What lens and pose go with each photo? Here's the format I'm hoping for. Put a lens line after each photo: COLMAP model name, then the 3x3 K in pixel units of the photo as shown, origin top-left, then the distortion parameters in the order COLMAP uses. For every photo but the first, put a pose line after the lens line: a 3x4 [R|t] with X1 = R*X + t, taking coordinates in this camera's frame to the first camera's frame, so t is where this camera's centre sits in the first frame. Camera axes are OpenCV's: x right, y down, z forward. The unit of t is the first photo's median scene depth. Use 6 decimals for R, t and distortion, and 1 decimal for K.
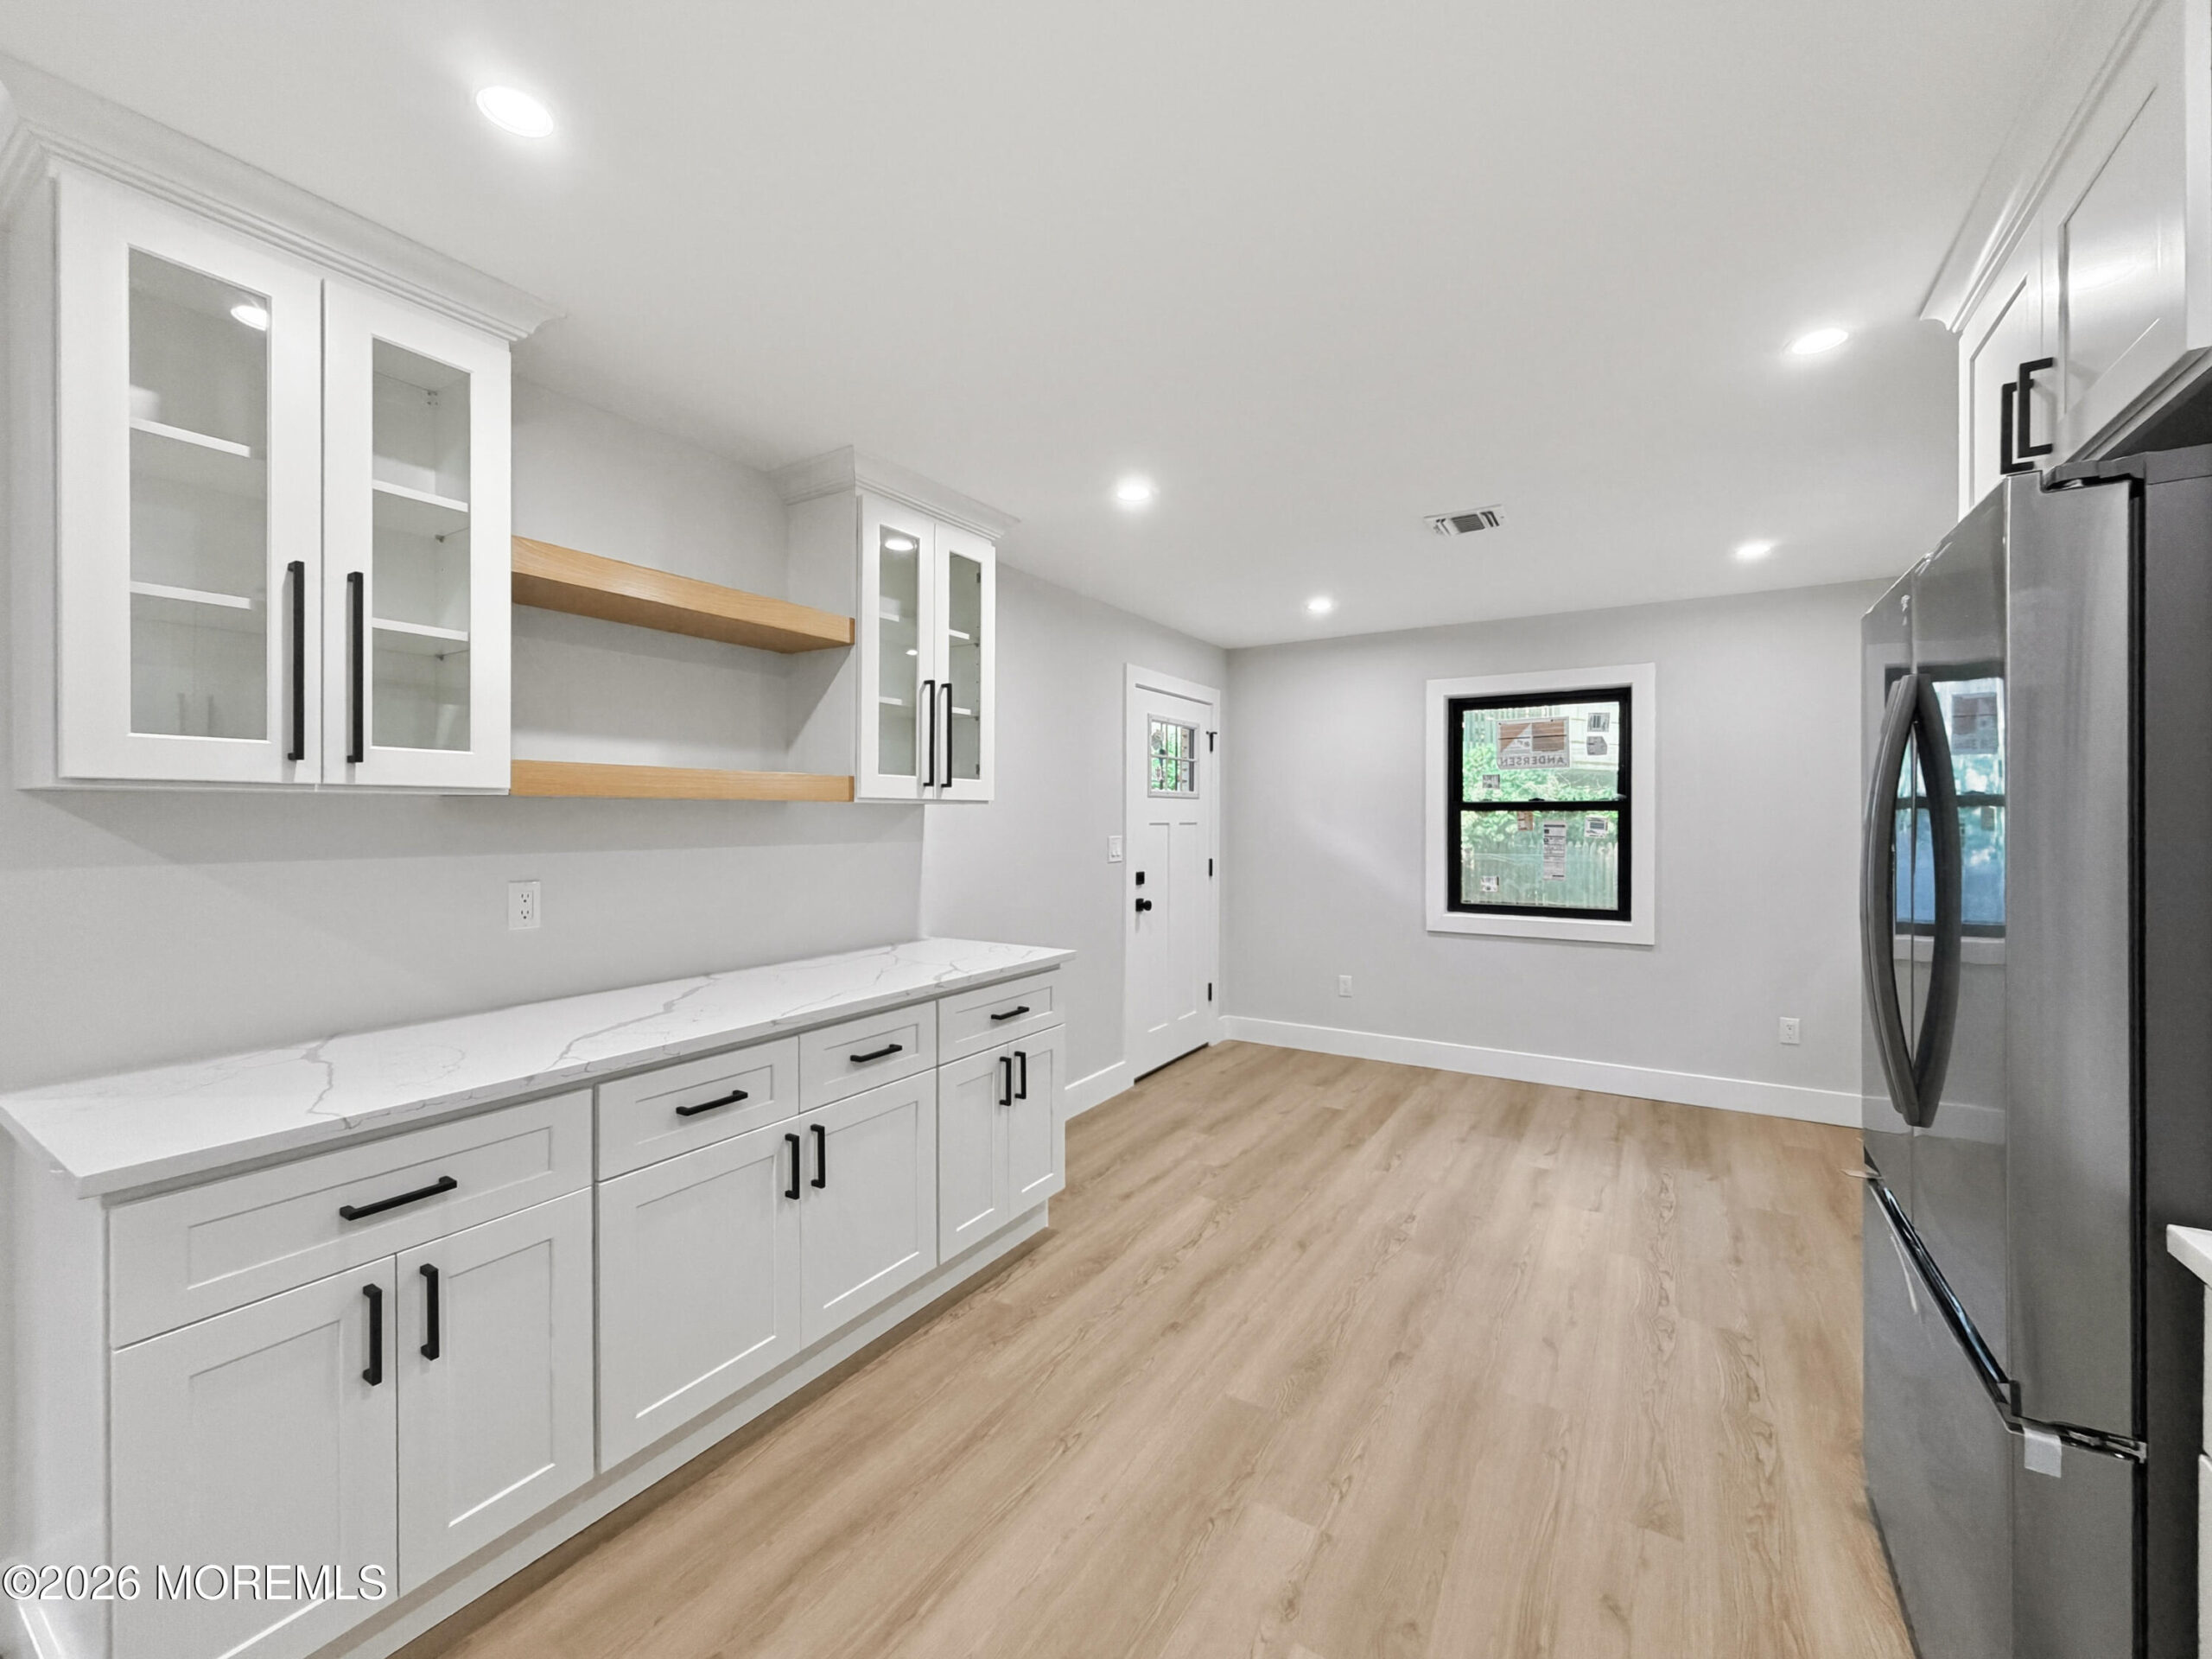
lens RADIAL K [[898.4, 0, 1121.7], [0, 898.4, 819.4], [0, 0, 1]] dist [0.005530, -0.000142]
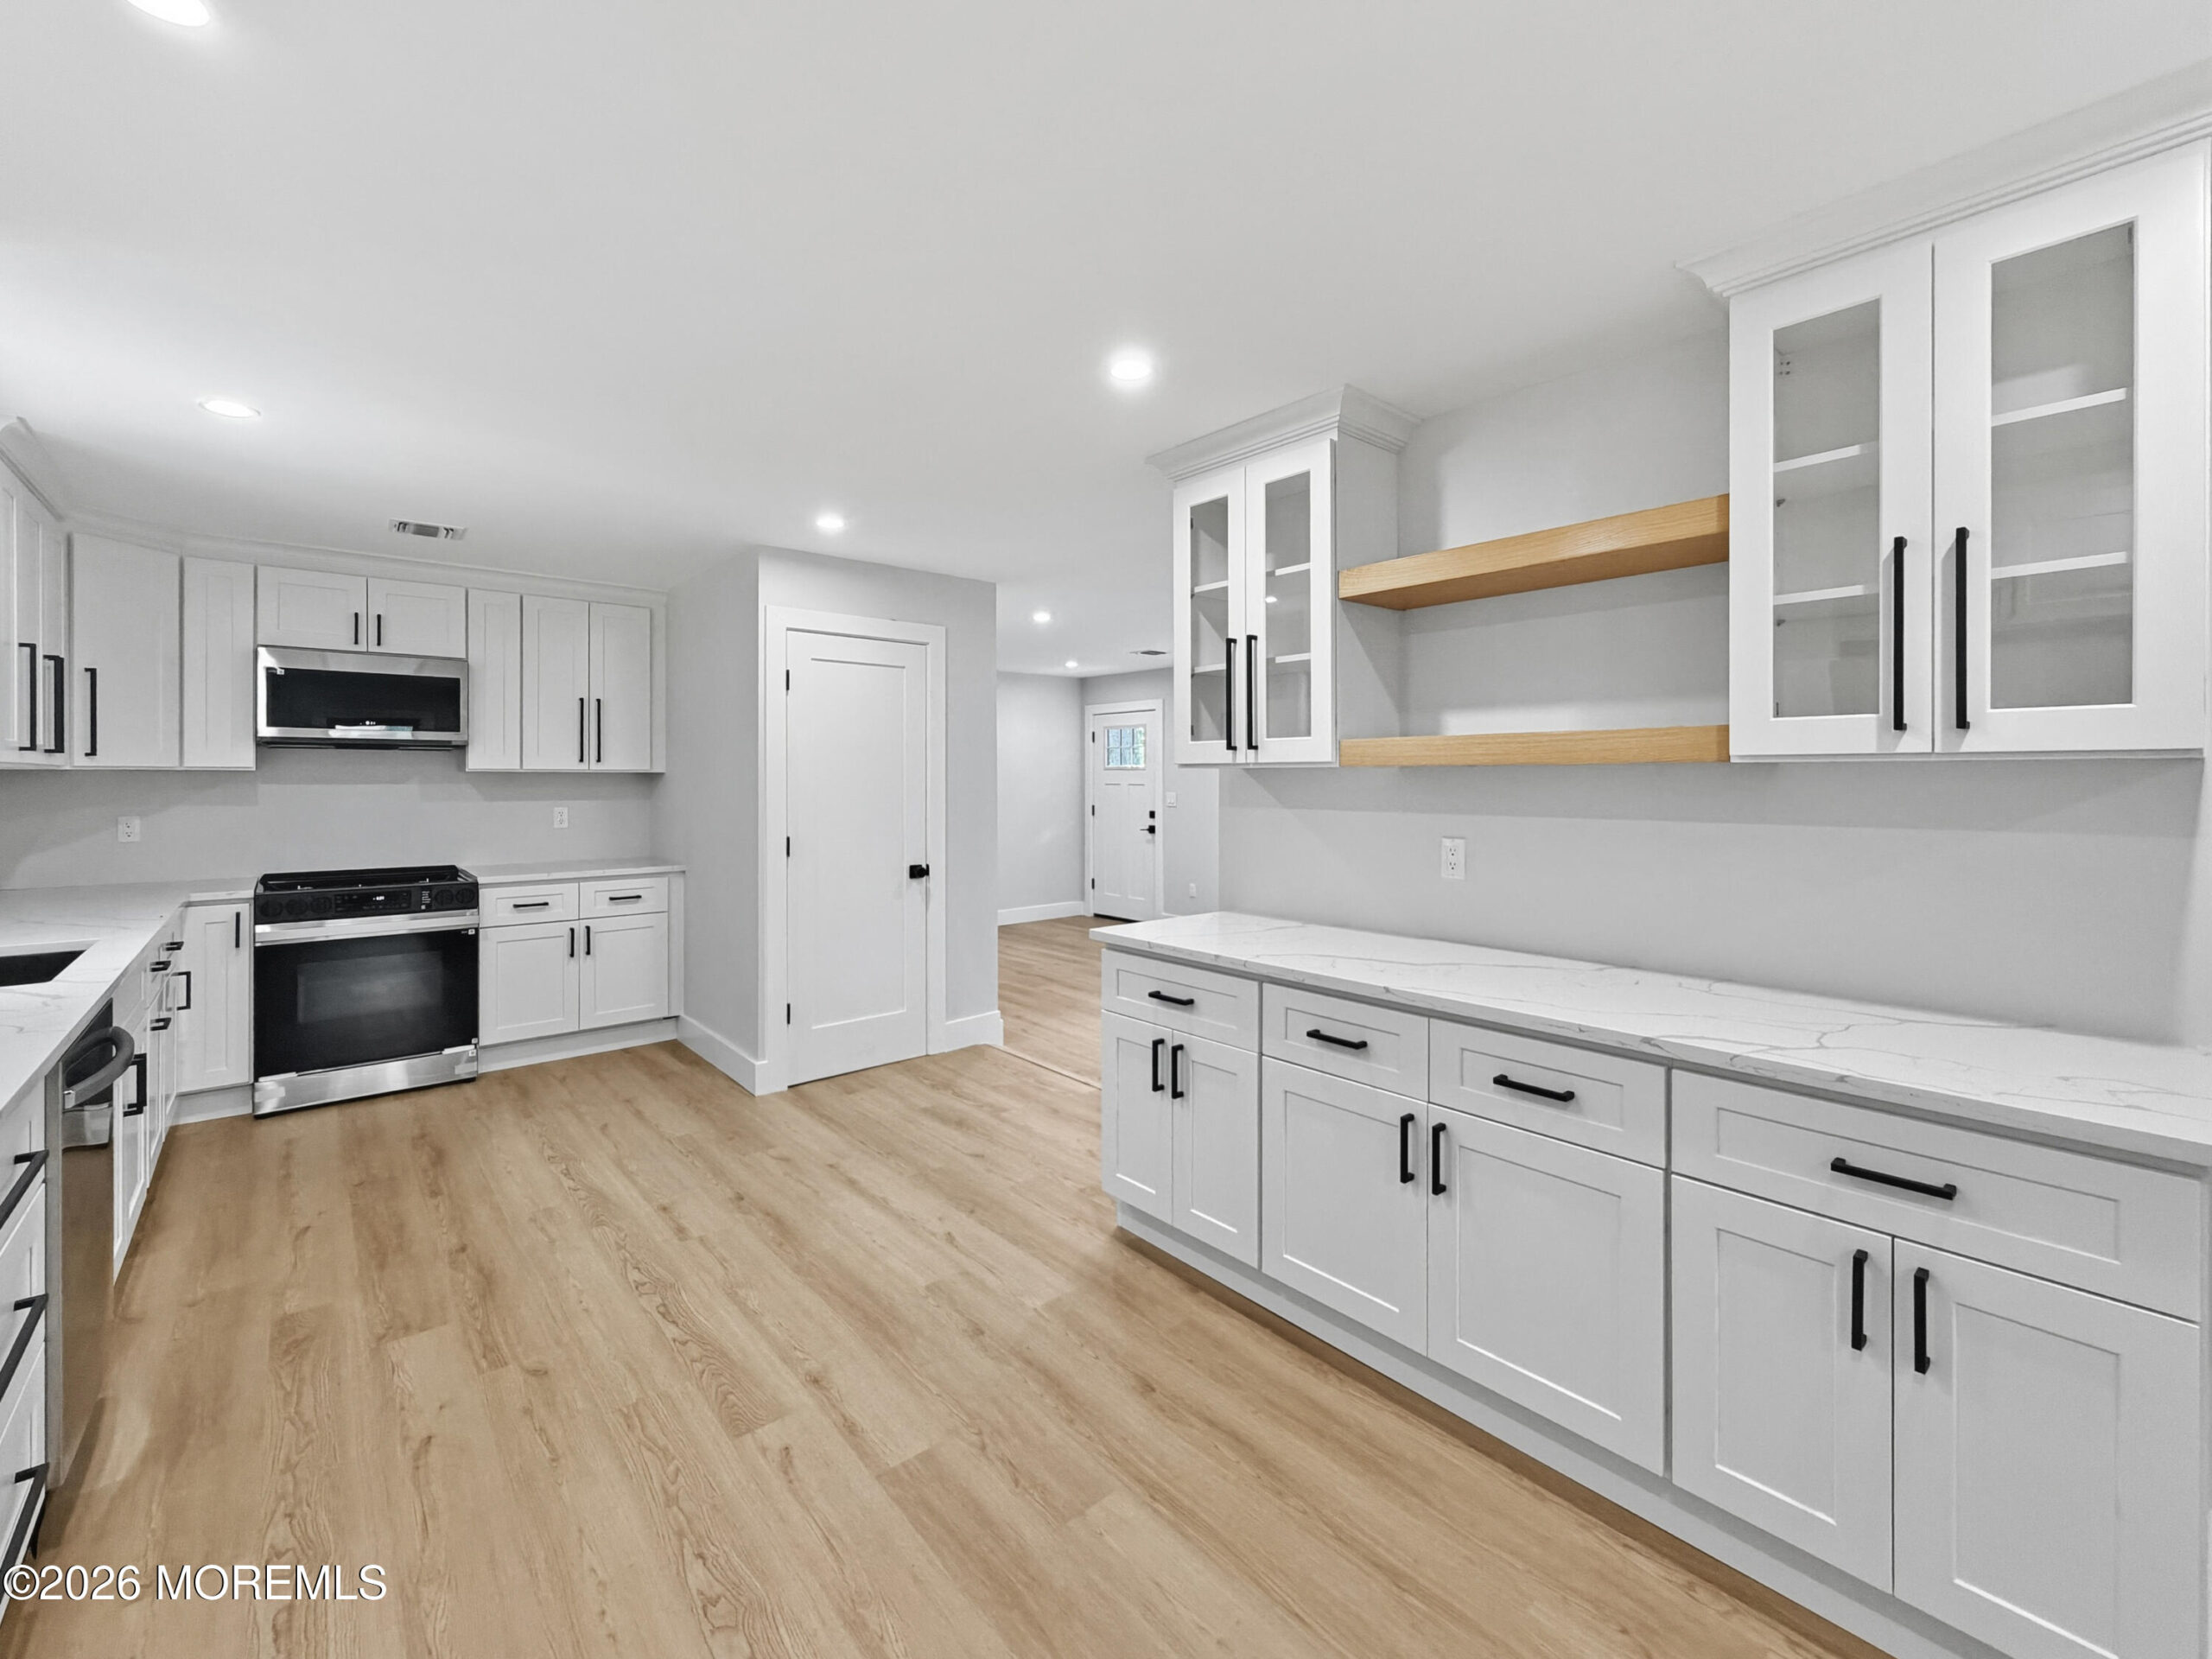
lens RADIAL K [[829.8, 0, 1123.9], [0, 829.8, 801.7], [0, 0, 1]] dist [-0.004694, -0.000411]
pose [[-0.242747, 0.021456, -0.969852, 0.327365], [-0.005441, 0.999710, 0.023479, -0.001215], [0.970074, 0.010976, -0.242559, 0.542606]]
